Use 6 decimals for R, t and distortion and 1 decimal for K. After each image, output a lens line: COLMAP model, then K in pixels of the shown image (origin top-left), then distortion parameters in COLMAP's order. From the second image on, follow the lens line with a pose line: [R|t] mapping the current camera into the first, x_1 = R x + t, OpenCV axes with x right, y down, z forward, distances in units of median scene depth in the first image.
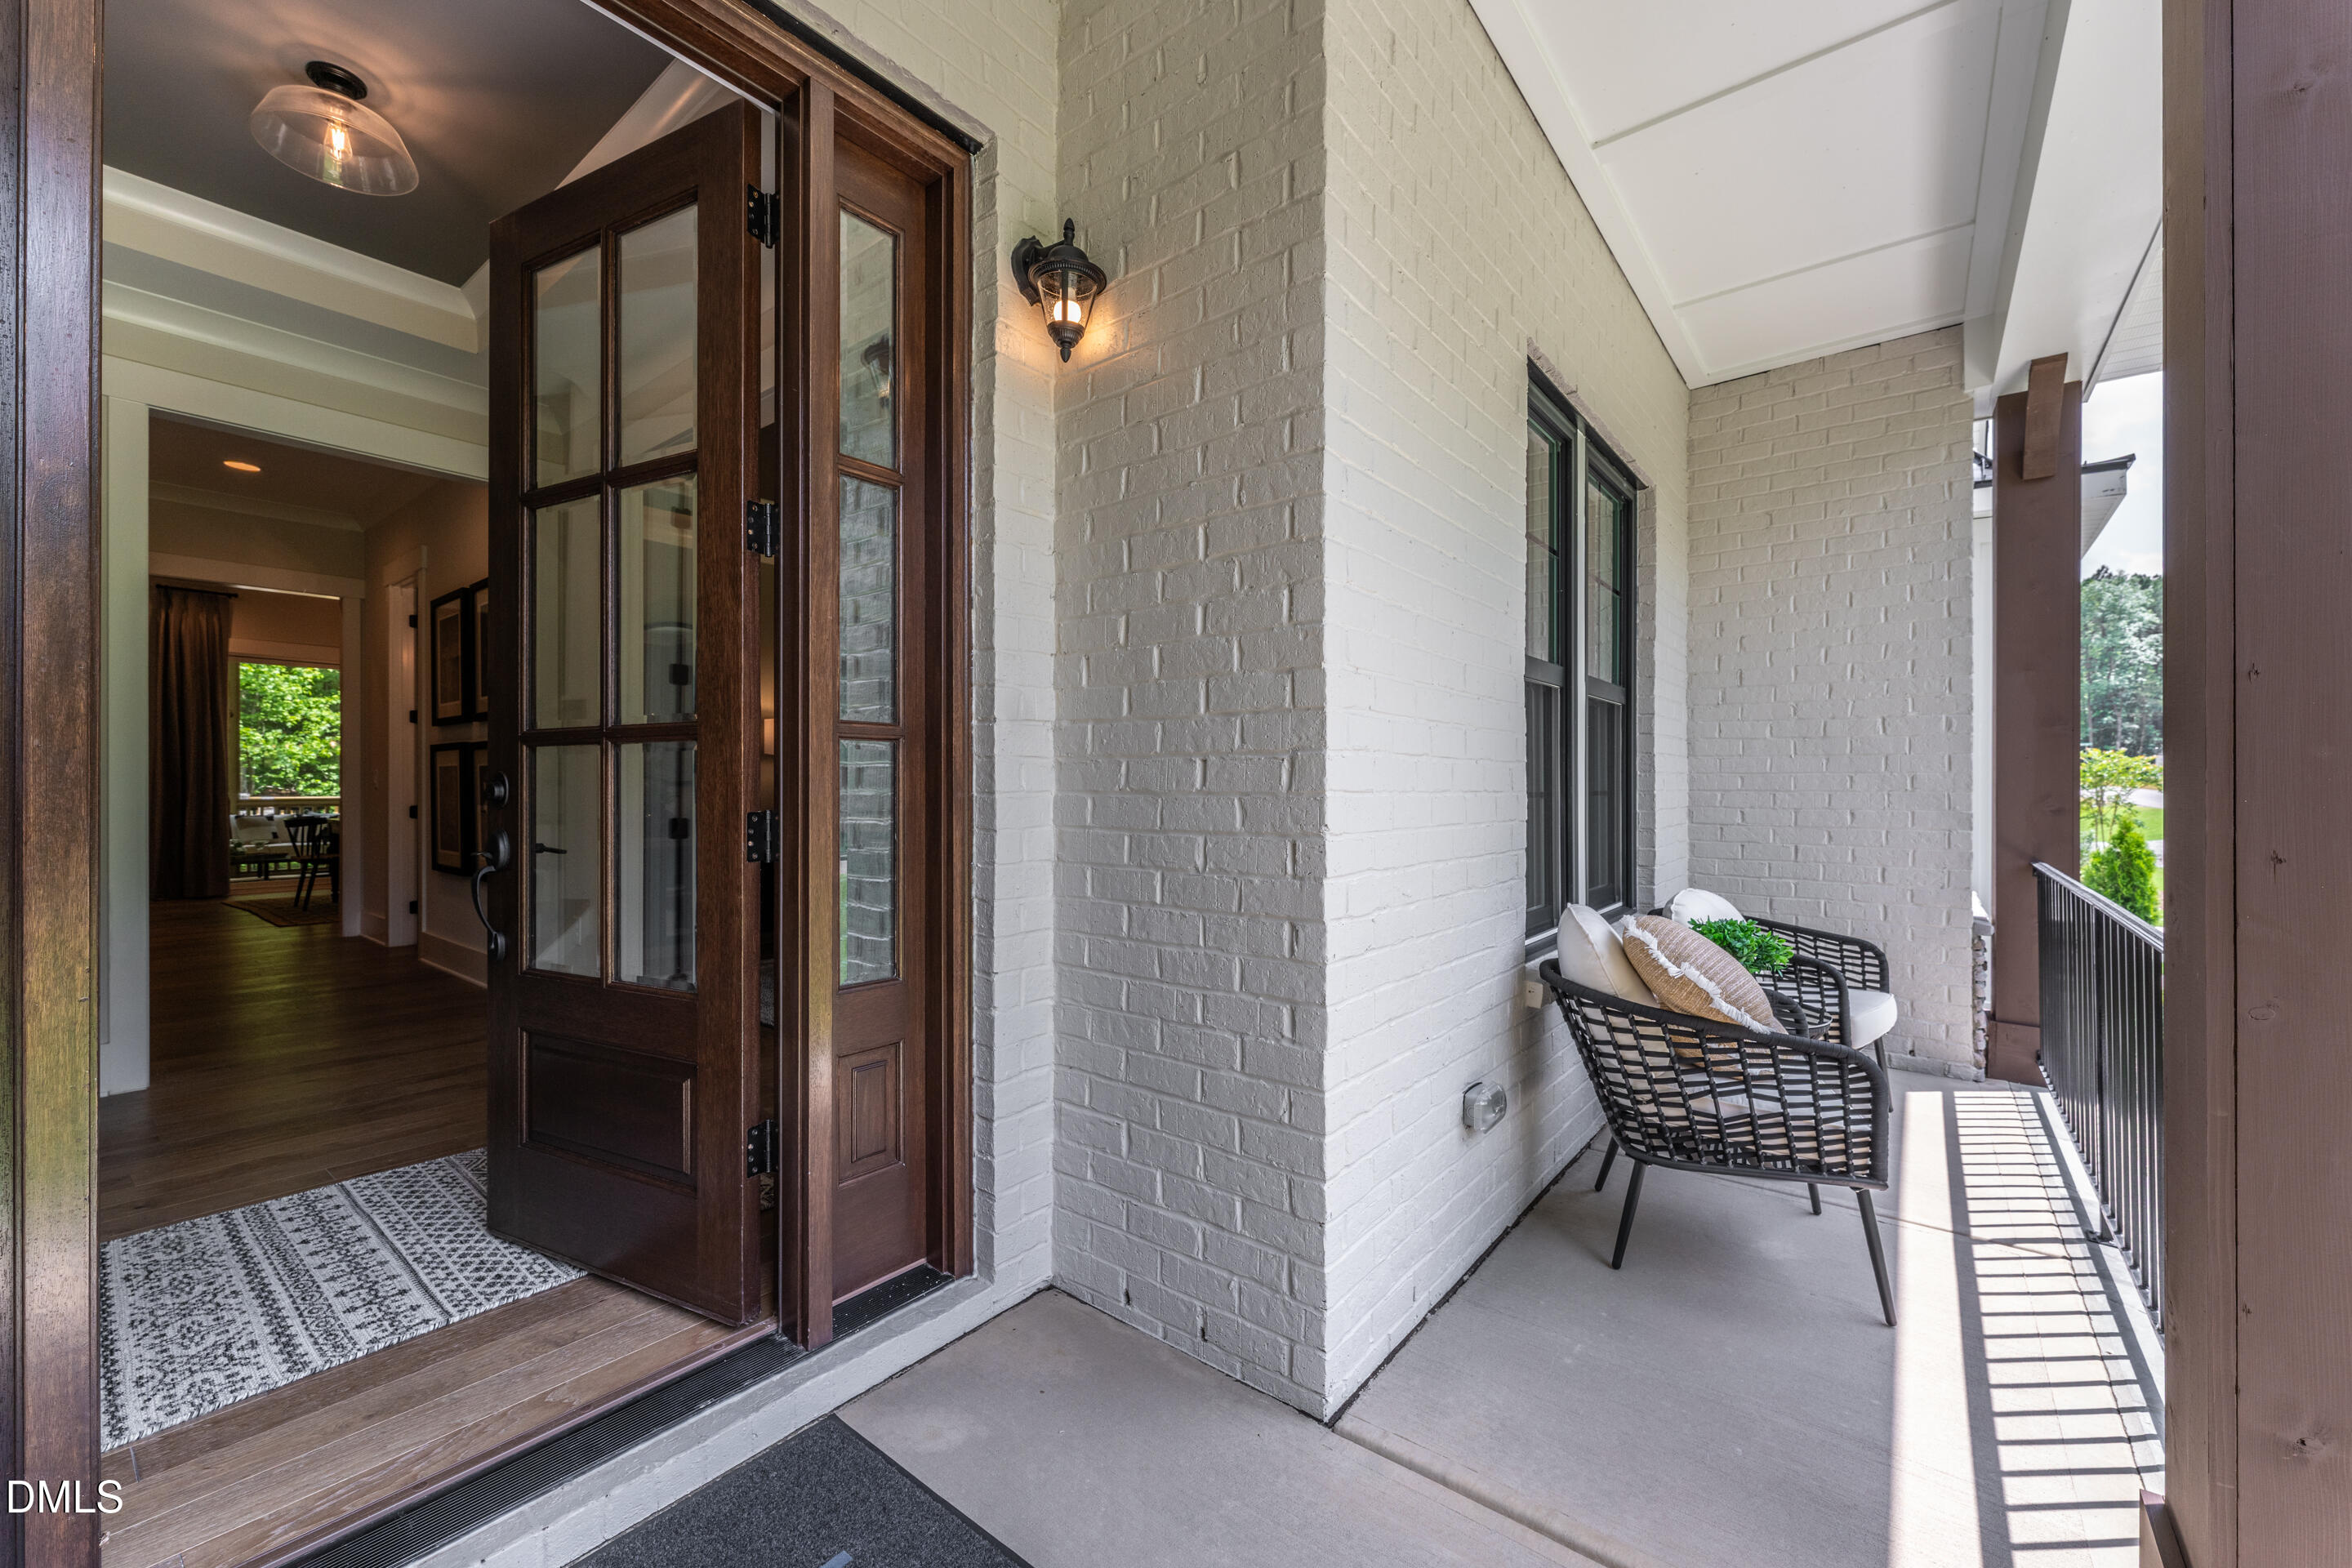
lens RADIAL K [[919.2, 0, 1176.9], [0, 919.2, 775.6], [0, 0, 1]] dist [0.000625, 0.000066]
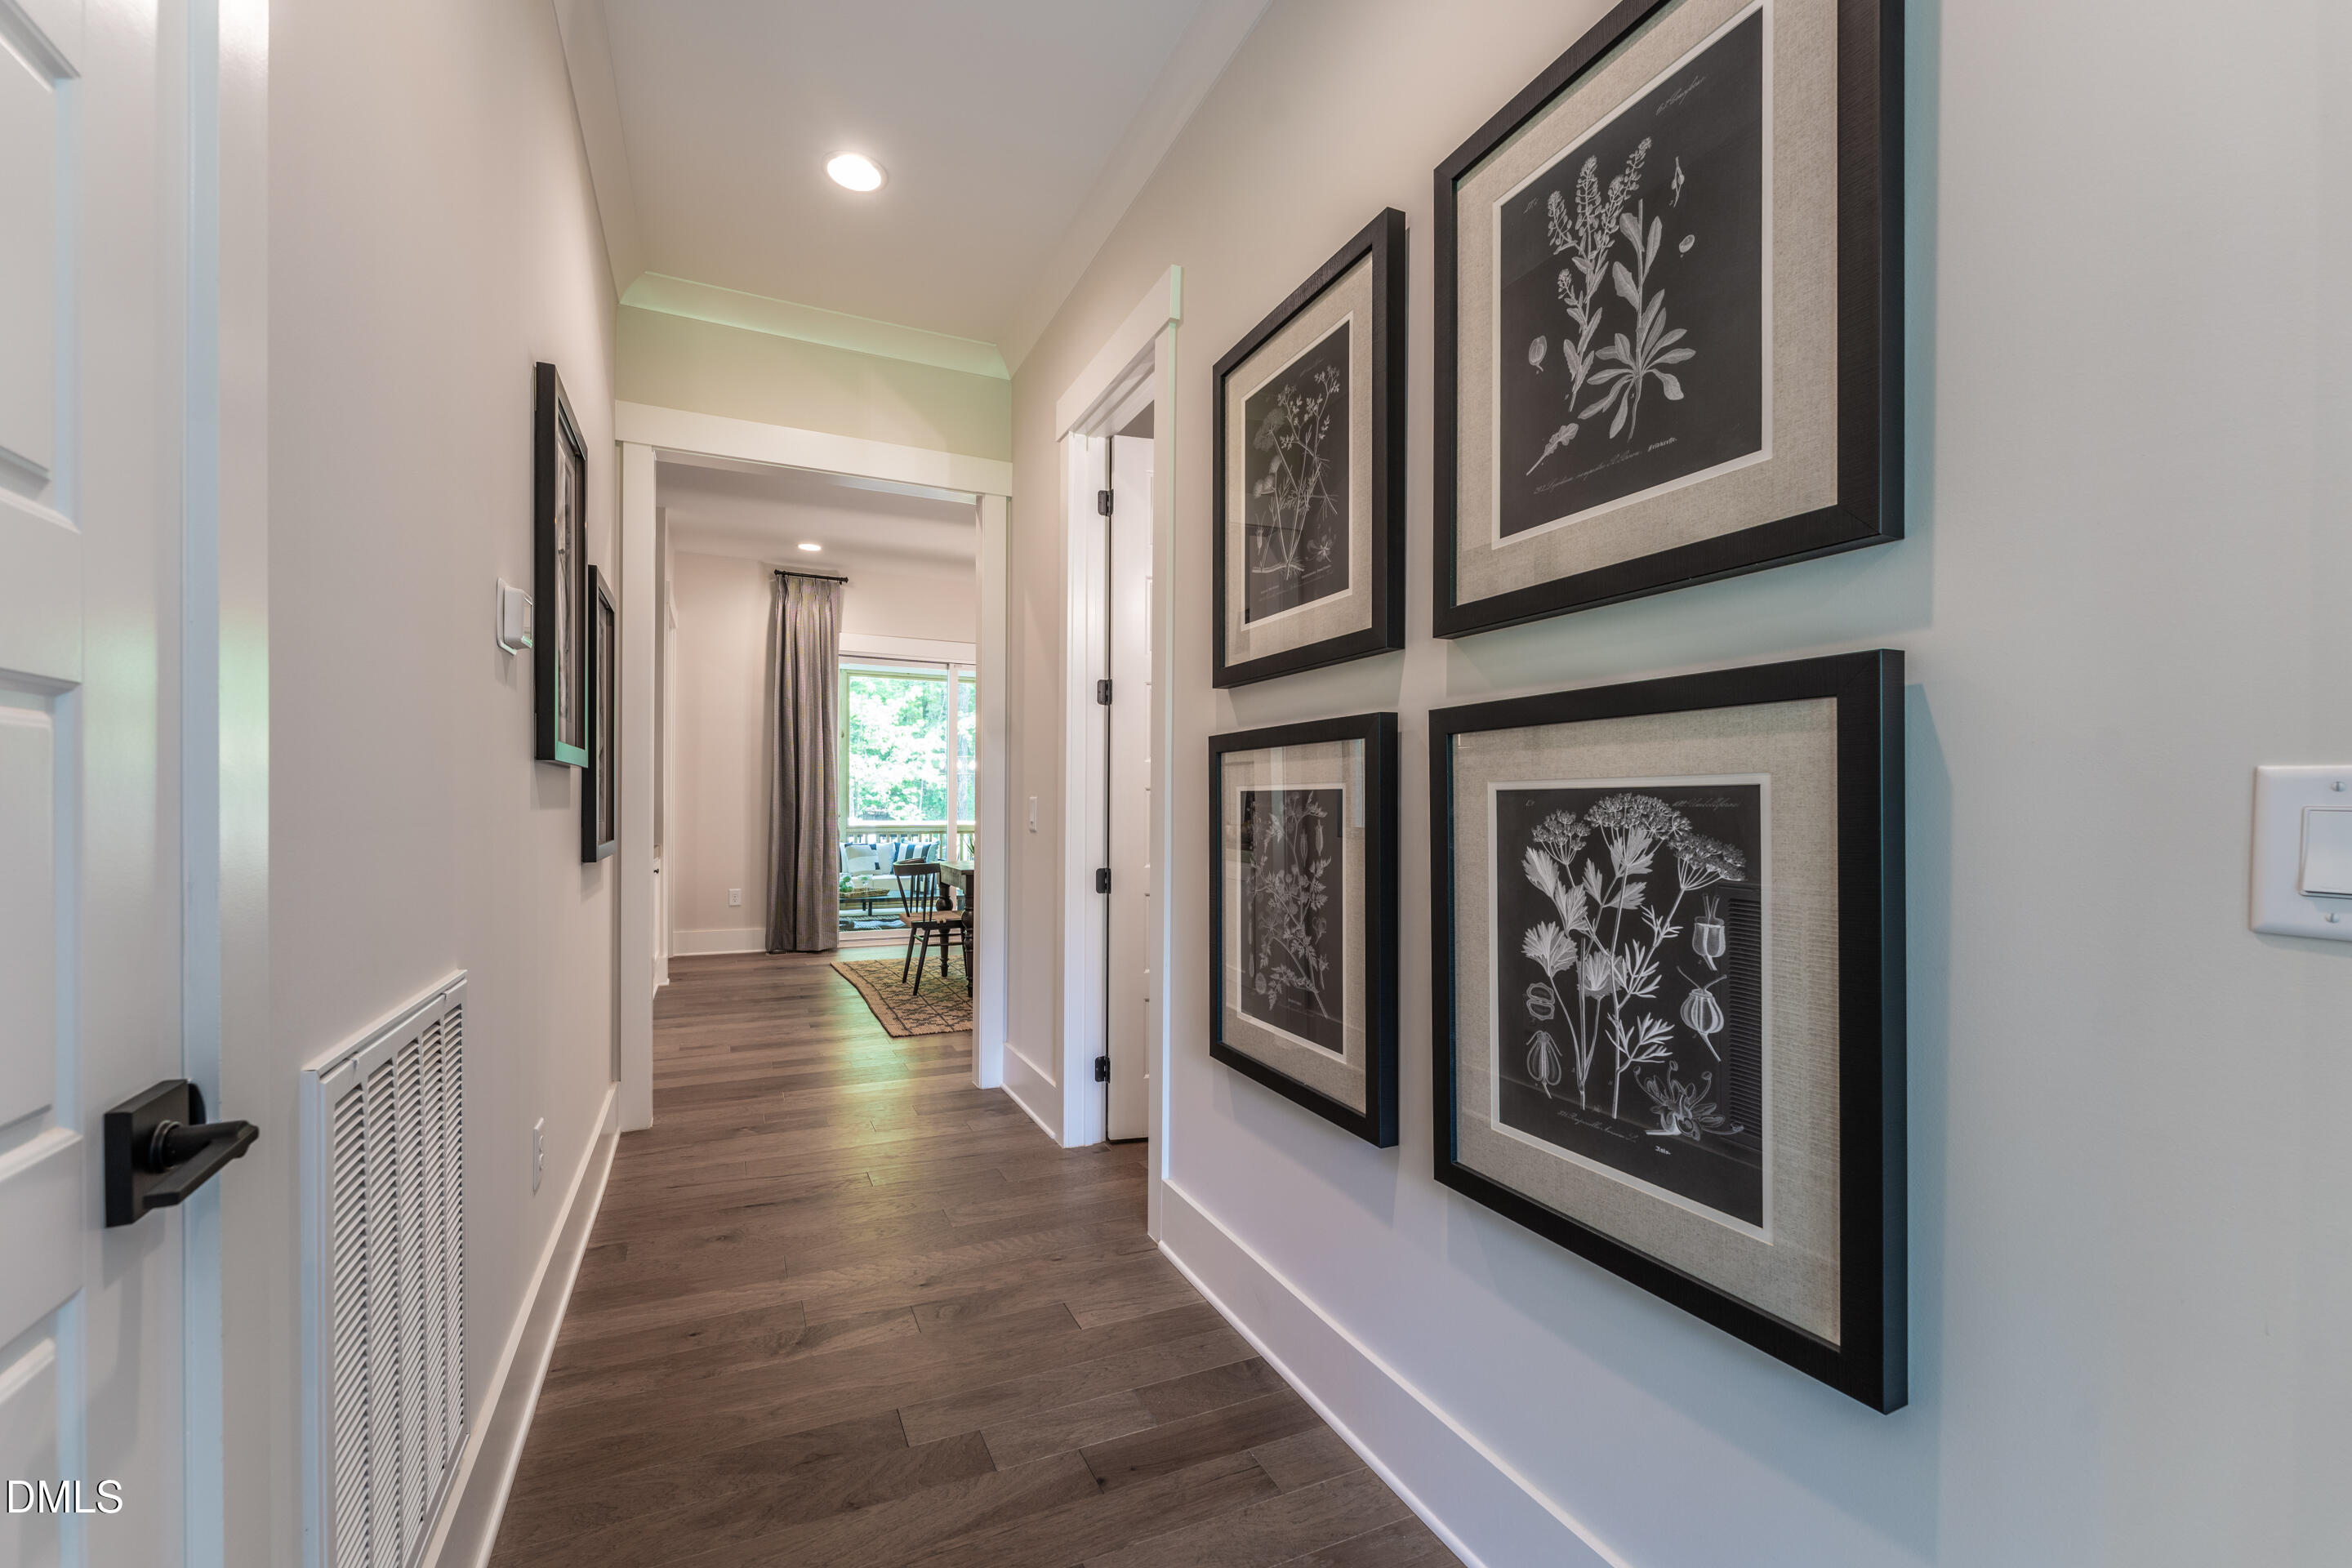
lens RADIAL K [[960.8, 0, 1176.0], [0, 960.8, 784.0], [0, 0, 1]] dist [0.000730, 0.000092]
pose [[0.892915, -0.006397, -0.450179, -0.379710], [0.000488, 0.999912, -0.013242, -0.004283], [0.450224, 0.011604, 0.892840, 0.373439]]
